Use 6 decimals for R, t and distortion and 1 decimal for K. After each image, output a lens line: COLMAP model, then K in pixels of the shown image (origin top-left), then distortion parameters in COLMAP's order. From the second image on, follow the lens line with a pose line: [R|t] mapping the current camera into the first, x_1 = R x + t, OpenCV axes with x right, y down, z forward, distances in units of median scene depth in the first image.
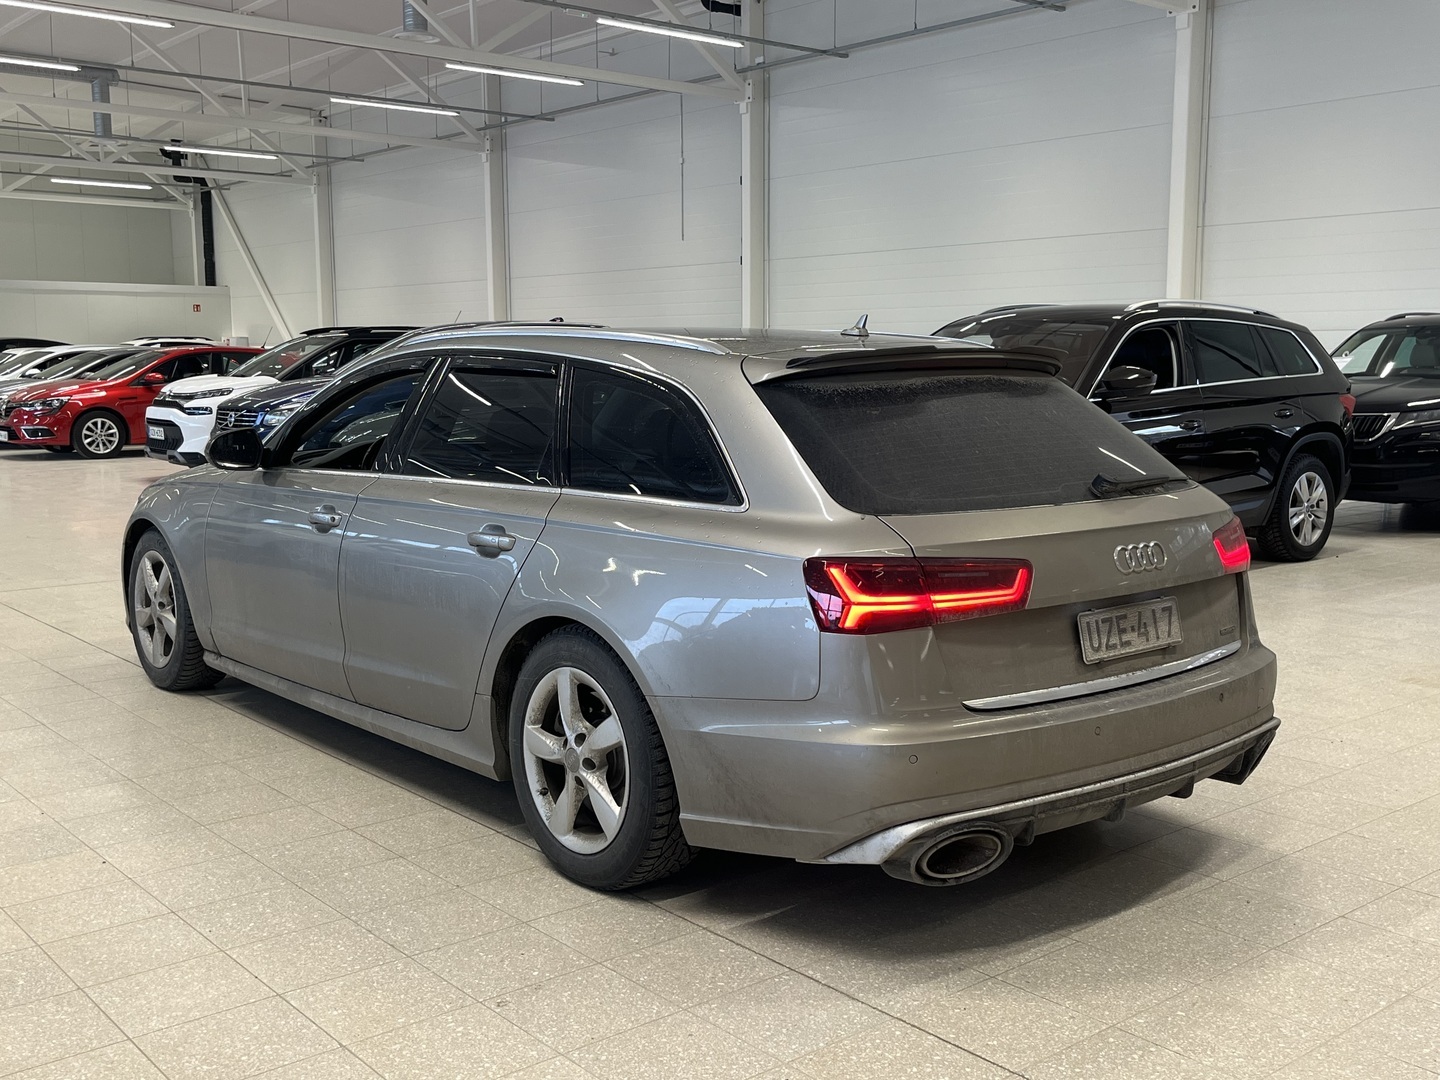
lens RADIAL K [[1449.4, 0, 720.0], [0, 1449.4, 540.0], [0, 0, 1]] dist [0.062974, -0.001863]
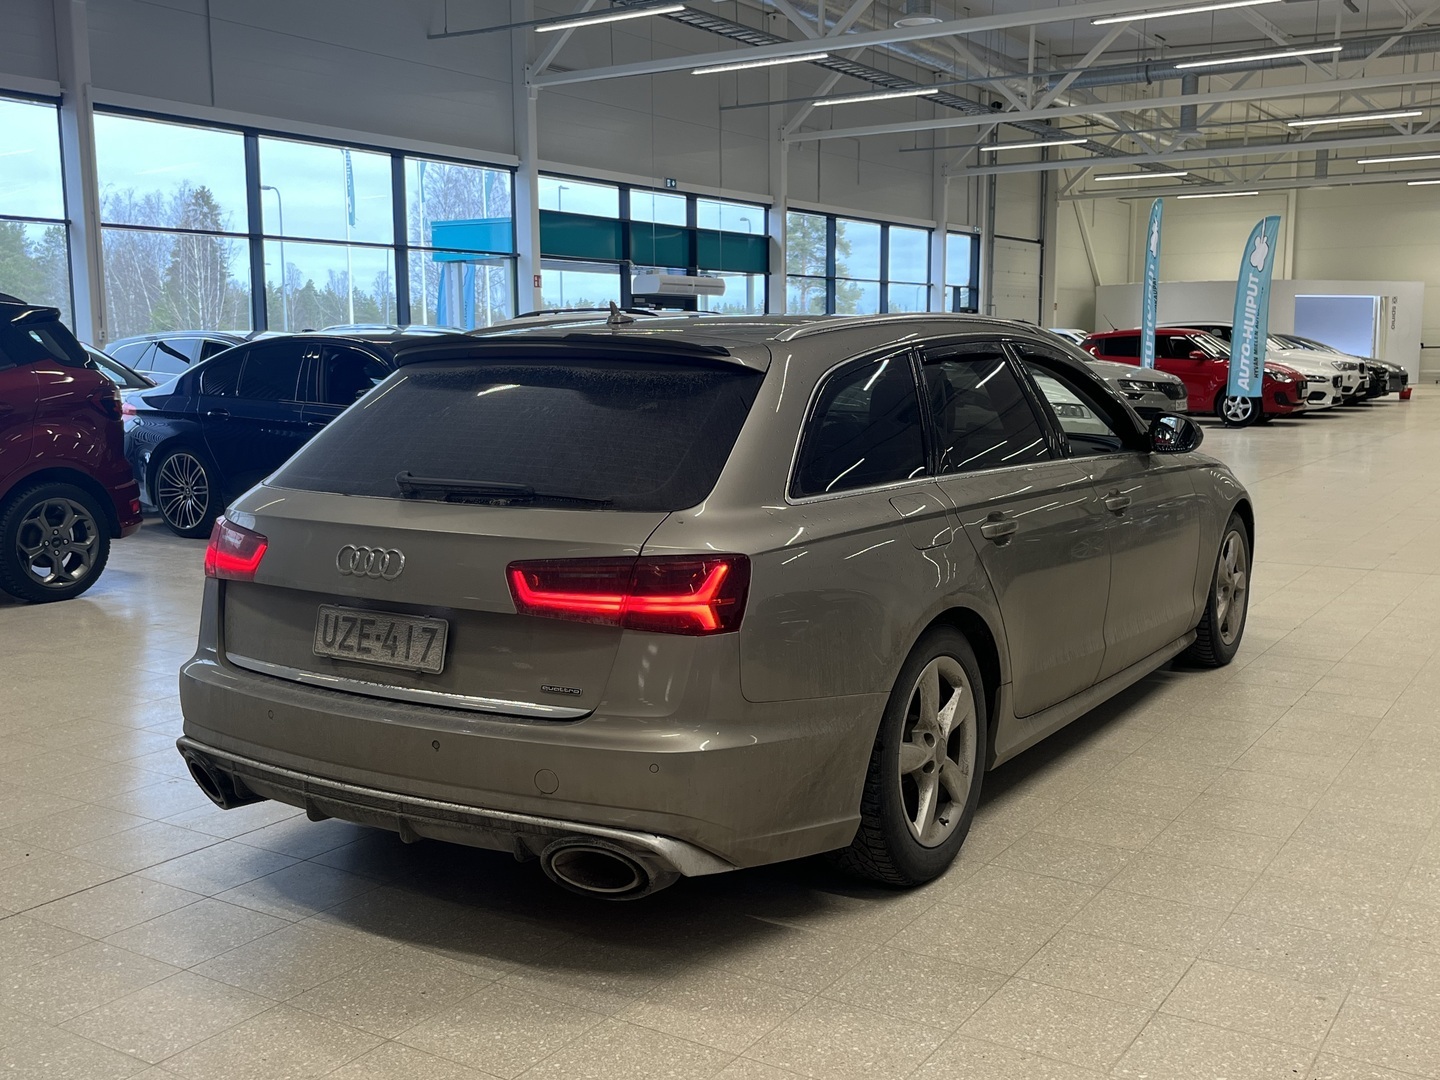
lens RADIAL K [[1449.4, 0, 720.0], [0, 1449.4, 540.0], [0, 0, 1]] dist [0.062974, -0.001863]
pose [[0.281402, 0.123543, -0.951604, 1.221158], [-0.109340, 0.989347, 0.096110, -0.114125], [0.953340, 0.077003, 0.291912, 0.930454]]
